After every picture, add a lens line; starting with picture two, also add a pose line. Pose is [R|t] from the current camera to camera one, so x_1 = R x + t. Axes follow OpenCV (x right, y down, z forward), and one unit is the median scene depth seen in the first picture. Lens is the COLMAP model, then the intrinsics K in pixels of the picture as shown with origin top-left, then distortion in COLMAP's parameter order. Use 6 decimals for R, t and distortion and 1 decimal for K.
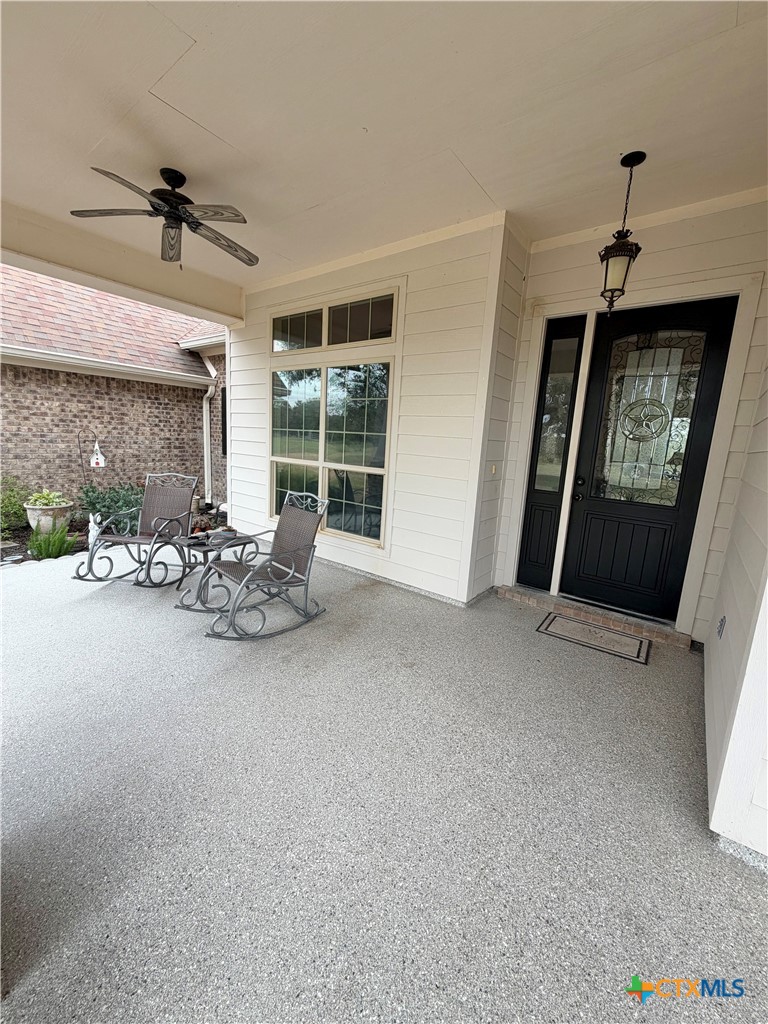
lens RADIAL K [[407.7, 0, 384.0], [0, 407.7, 512.0], [0, 0, 1]] dist [0.000904, 0.000002]
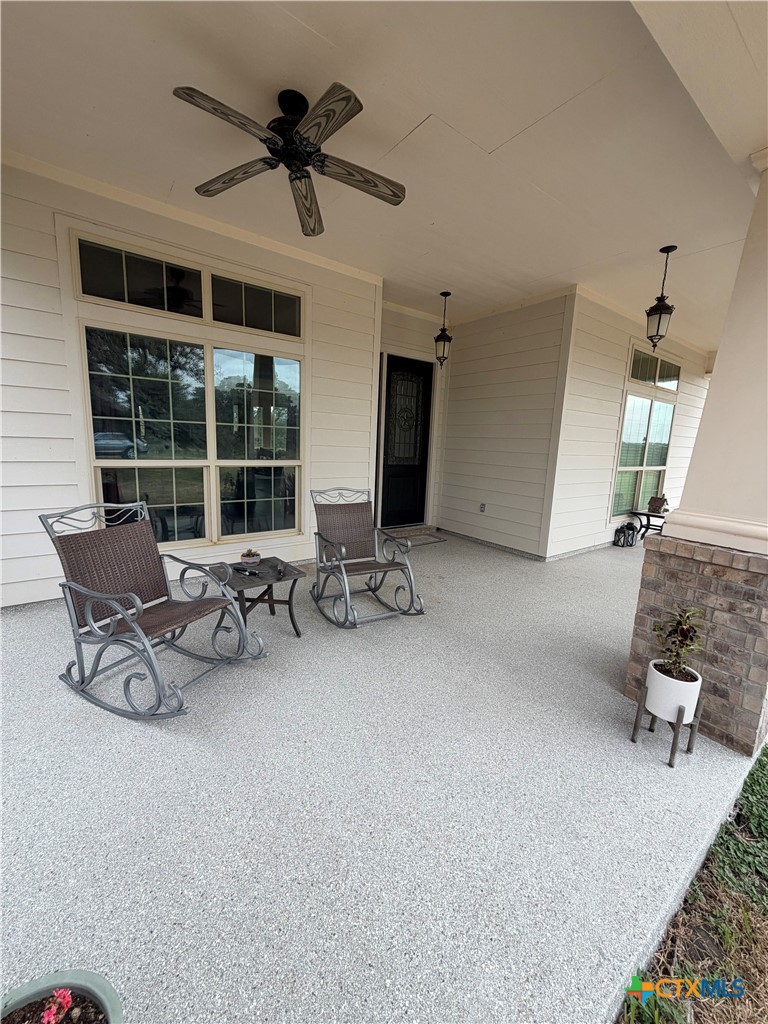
lens RADIAL K [[407.7, 0, 384.0], [0, 407.7, 512.0], [0, 0, 1]] dist [0.000904, 0.000002]
pose [[0.264253, -0.209553, 0.941413, -0.984512], [0.146192, 0.973534, 0.175667, -0.129079], [-0.953309, 0.091206, 0.287894, 0.494614]]
